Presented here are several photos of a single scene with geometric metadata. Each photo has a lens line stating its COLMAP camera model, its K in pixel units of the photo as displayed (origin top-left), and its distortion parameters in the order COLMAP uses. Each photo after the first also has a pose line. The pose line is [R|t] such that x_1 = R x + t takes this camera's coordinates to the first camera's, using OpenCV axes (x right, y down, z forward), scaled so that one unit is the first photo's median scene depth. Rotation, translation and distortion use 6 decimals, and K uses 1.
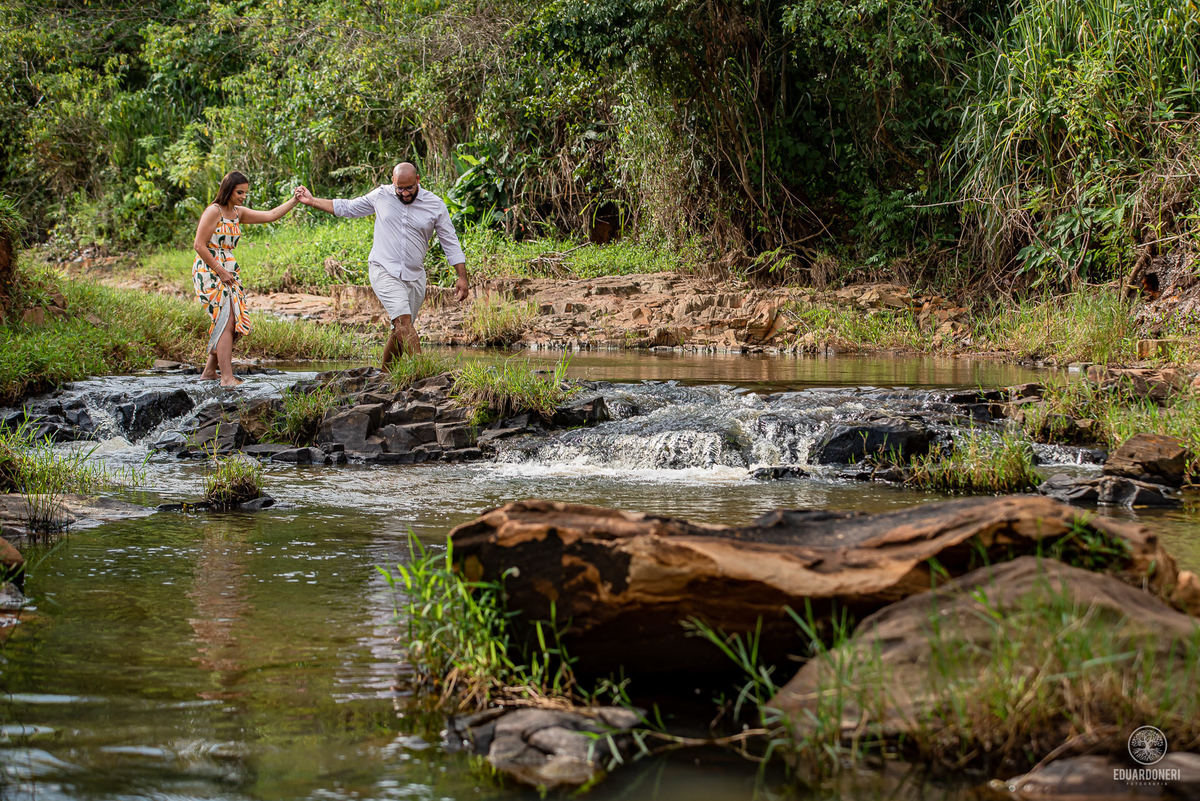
lens RADIAL K [[2602.9, 0, 597.7], [0, 2602.9, 394.5], [0, 0, 1]] dist [-0.217570, 0.000000]
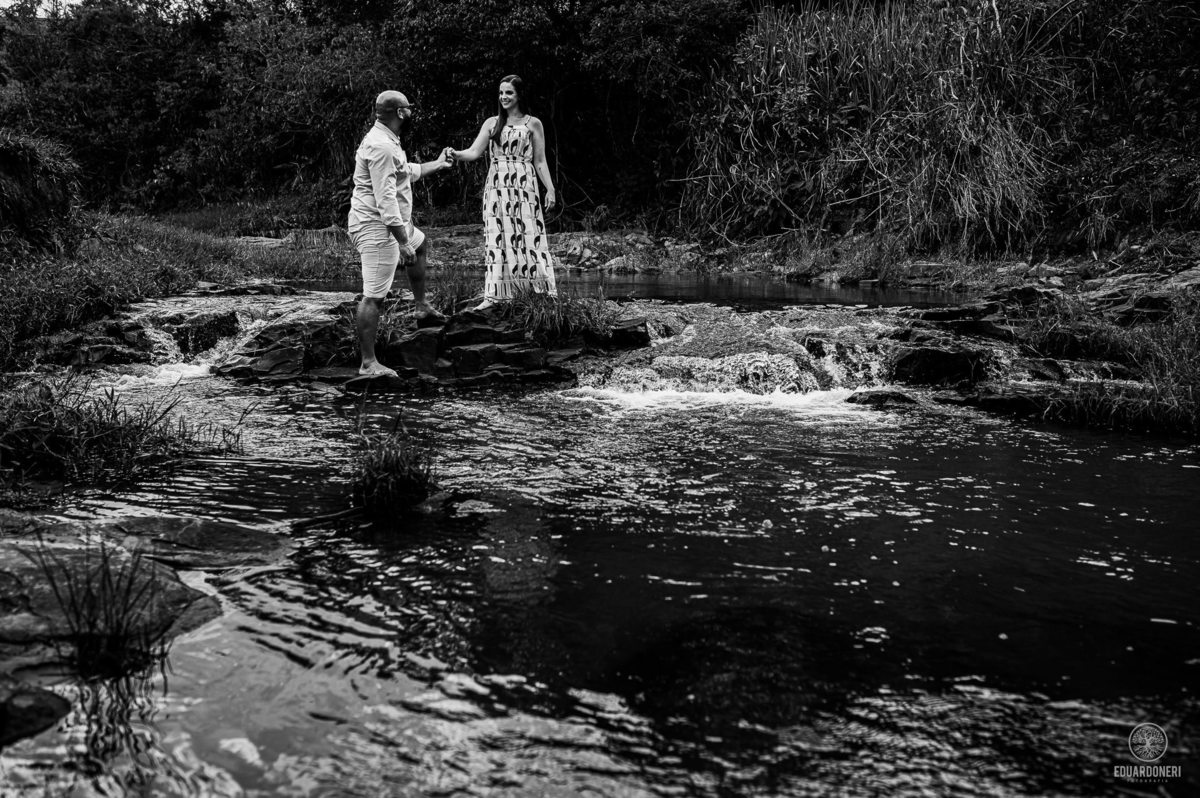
lens RADIAL K [[1186.2, 0, 611.5], [0, 1186.2, 365.4], [0, 0, 1]] dist [-0.036476, 0.000000]
pose [[0.980866, -0.016211, 0.194010, -0.055729], [0.003411, 0.997805, 0.066127, -0.006357], [-0.194656, -0.064200, 0.978768, 0.260578]]
